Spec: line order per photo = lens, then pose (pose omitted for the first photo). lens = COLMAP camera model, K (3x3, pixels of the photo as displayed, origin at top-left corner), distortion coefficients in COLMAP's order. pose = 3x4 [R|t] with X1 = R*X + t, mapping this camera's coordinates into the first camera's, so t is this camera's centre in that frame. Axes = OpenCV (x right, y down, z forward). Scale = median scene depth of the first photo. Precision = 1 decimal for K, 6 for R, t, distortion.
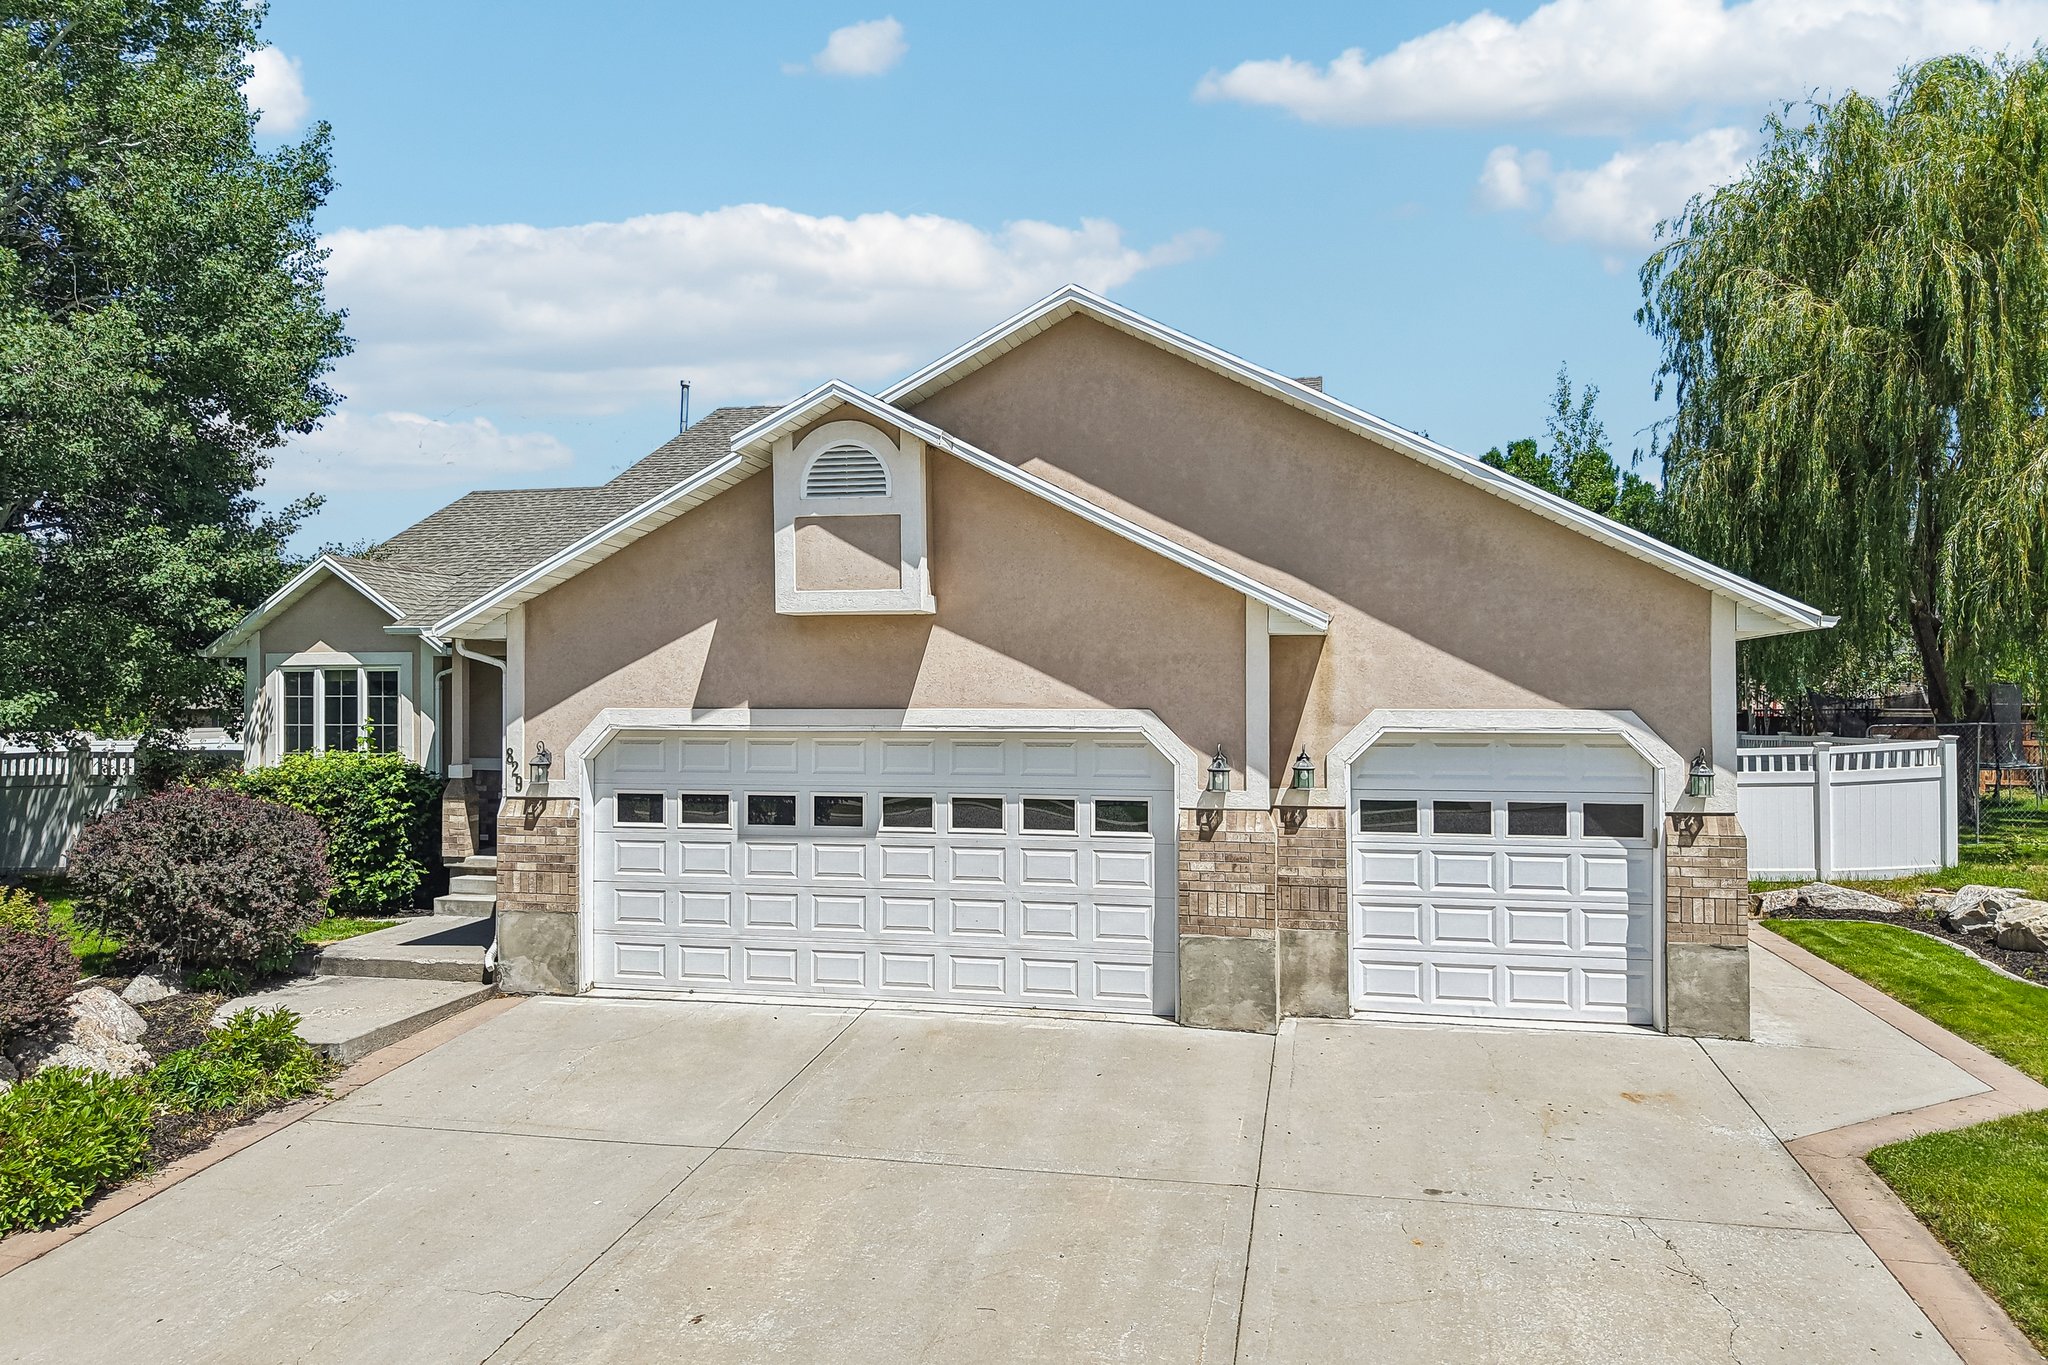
lens RADIAL K [[1378.6, 0, 1021.7], [0, 1378.6, 681.7], [0, 0, 1]] dist [0.006822, -0.000145]
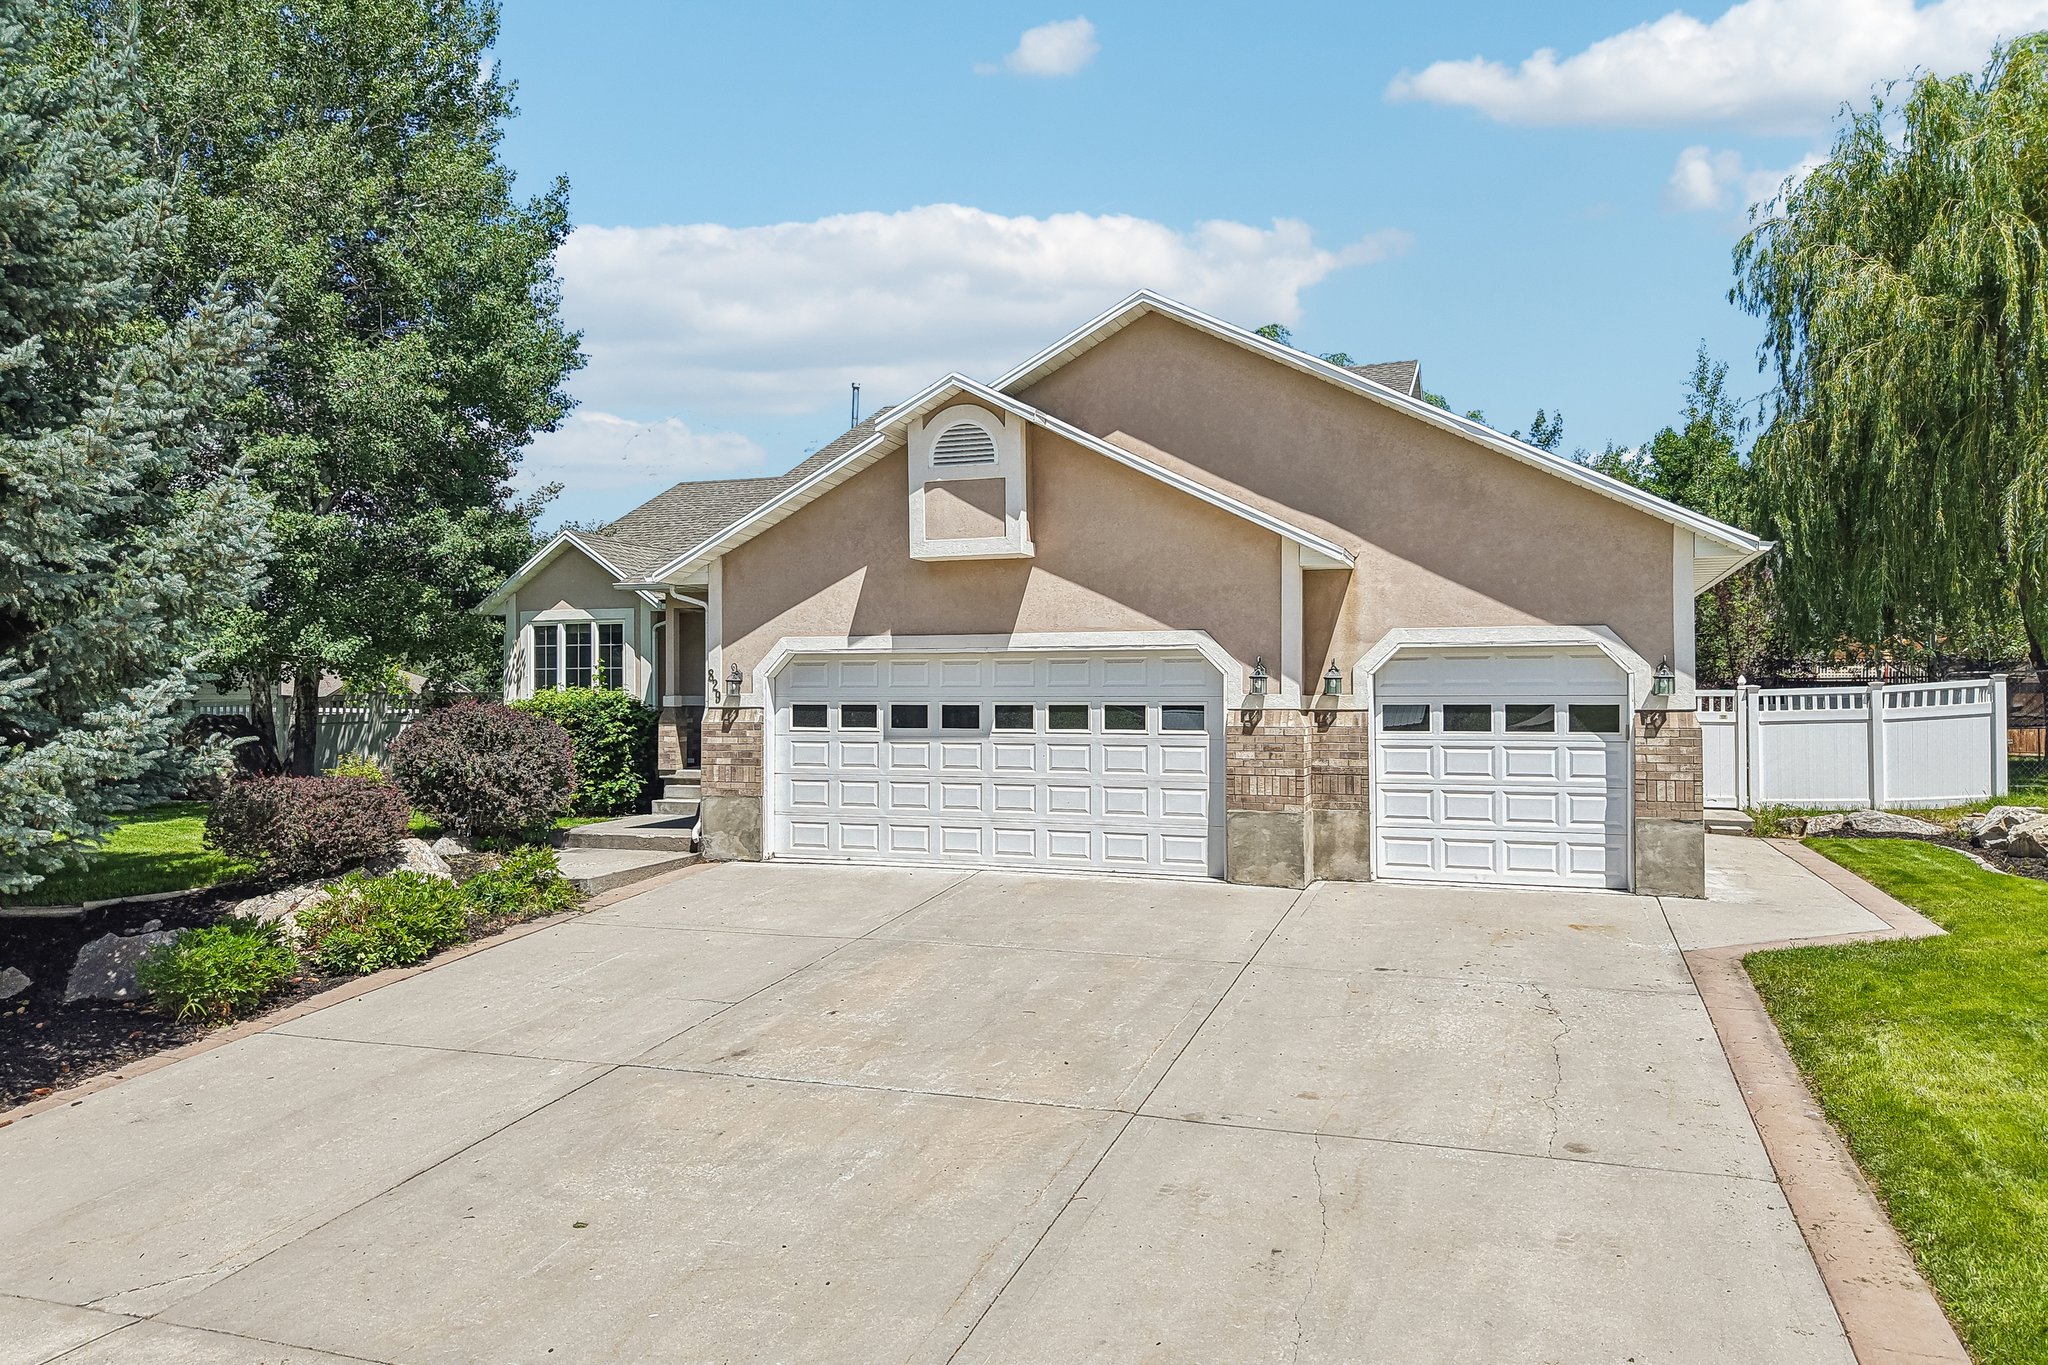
lens RADIAL K [[1367.4, 0, 1020.3], [0, 1367.4, 688.7], [0, 0, 1]] dist [0.038789, -0.042573]
pose [[0.991092, -0.001183, -0.133171, 0.088087], [0.001736, 0.999990, 0.004042, 0.064415], [0.133165, -0.004237, 0.991085, -0.233186]]
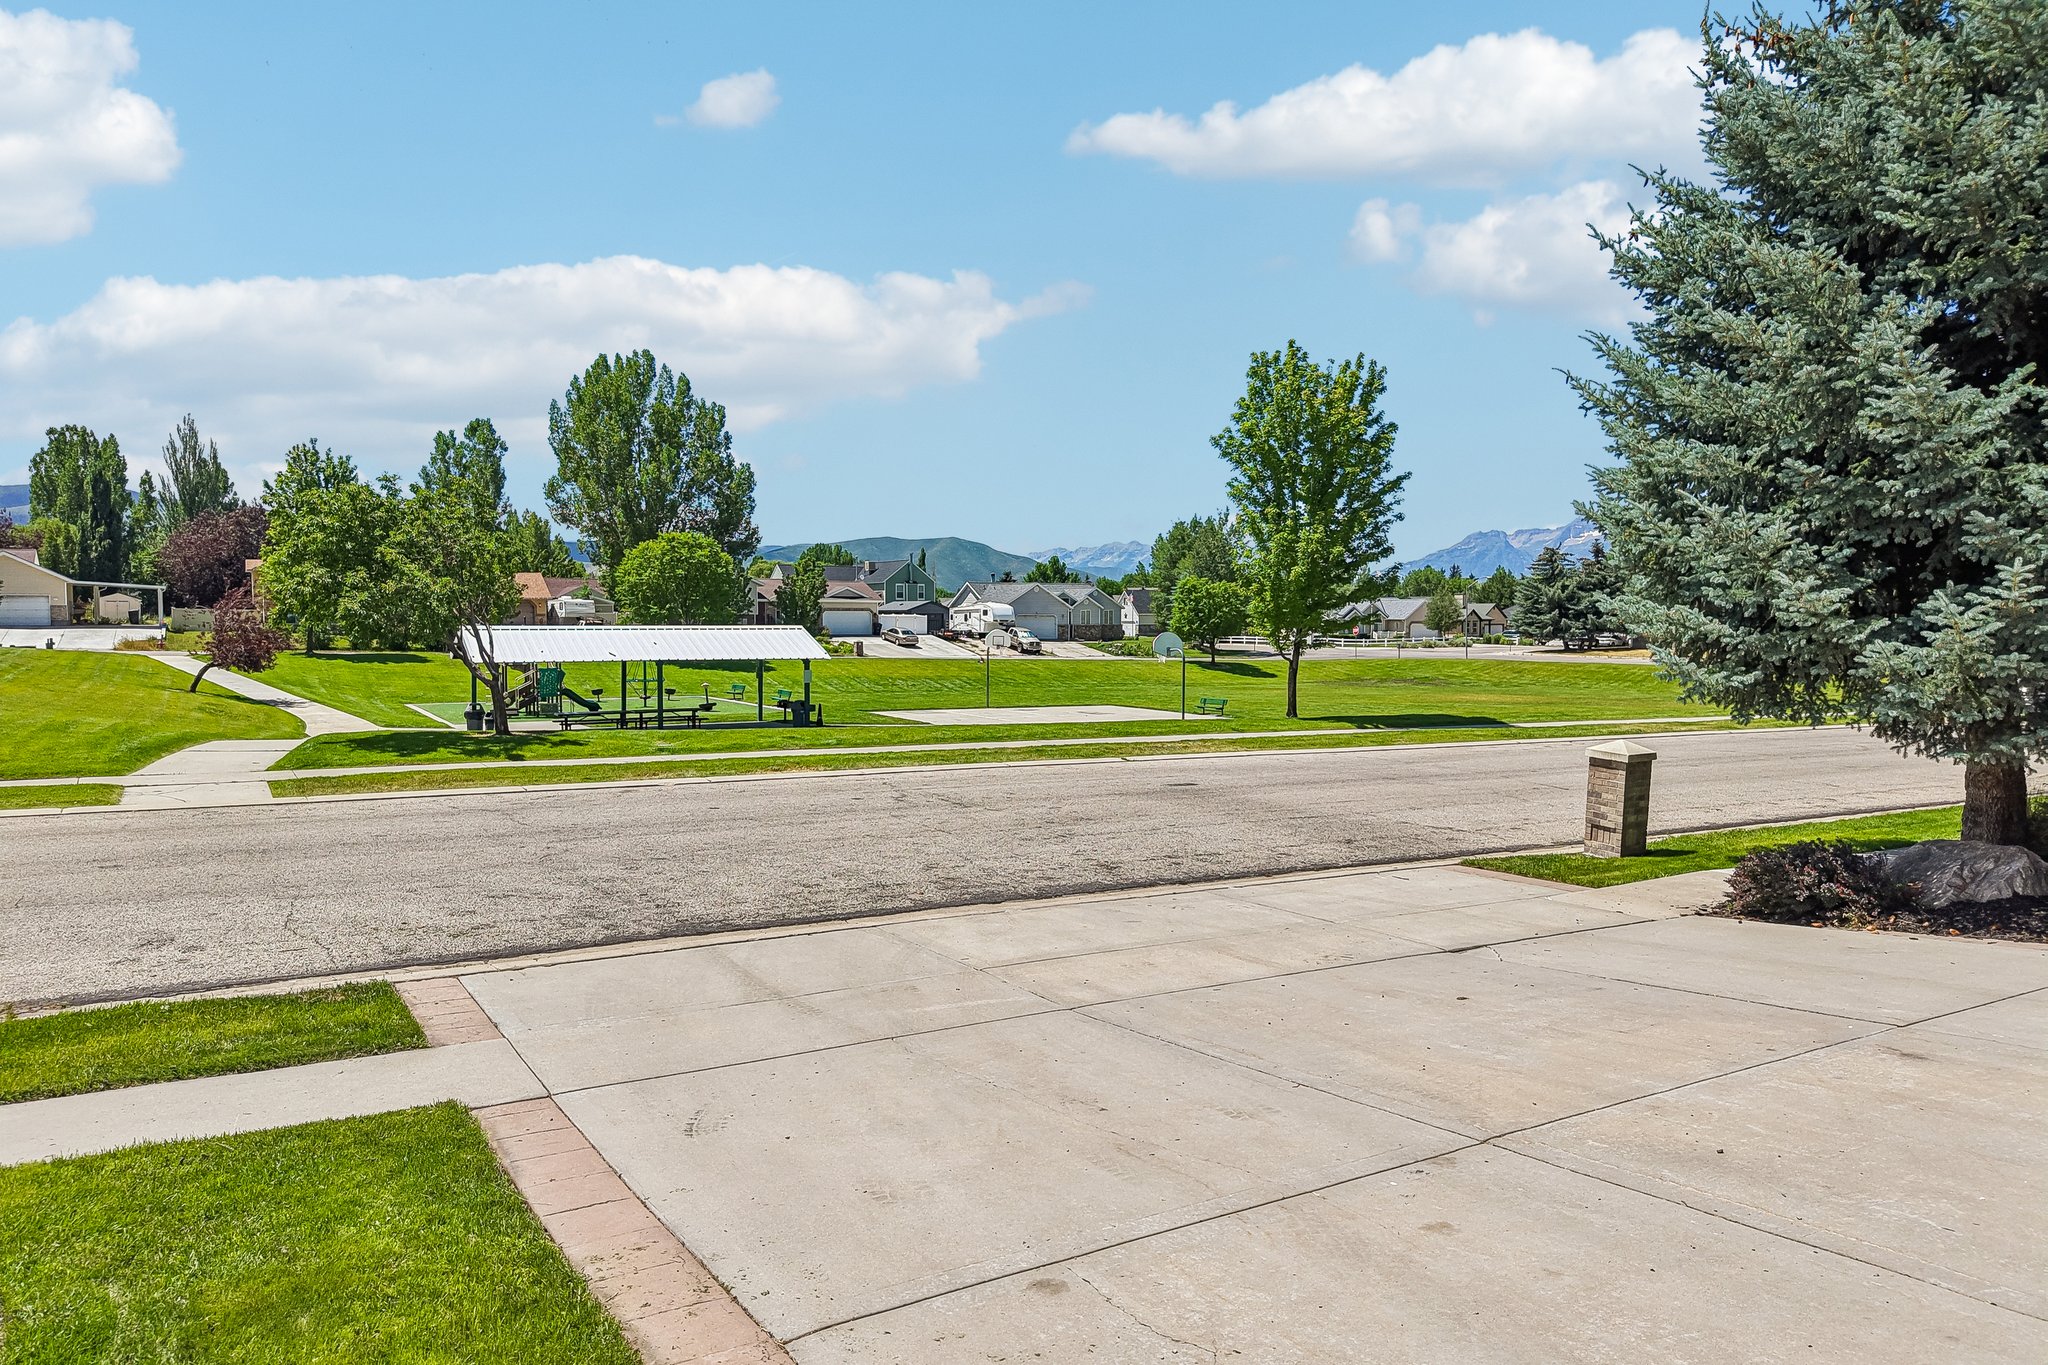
lens RADIAL K [[1367.4, 0, 1020.3], [0, 1367.4, 688.7], [0, 0, 1]] dist [0.038789, -0.042573]
pose [[-0.724007, 0.039042, -0.688686, 0.509566], [0.011570, 0.998944, 0.044467, 0.080929], [0.689695, 0.024226, -0.723694, 0.652287]]
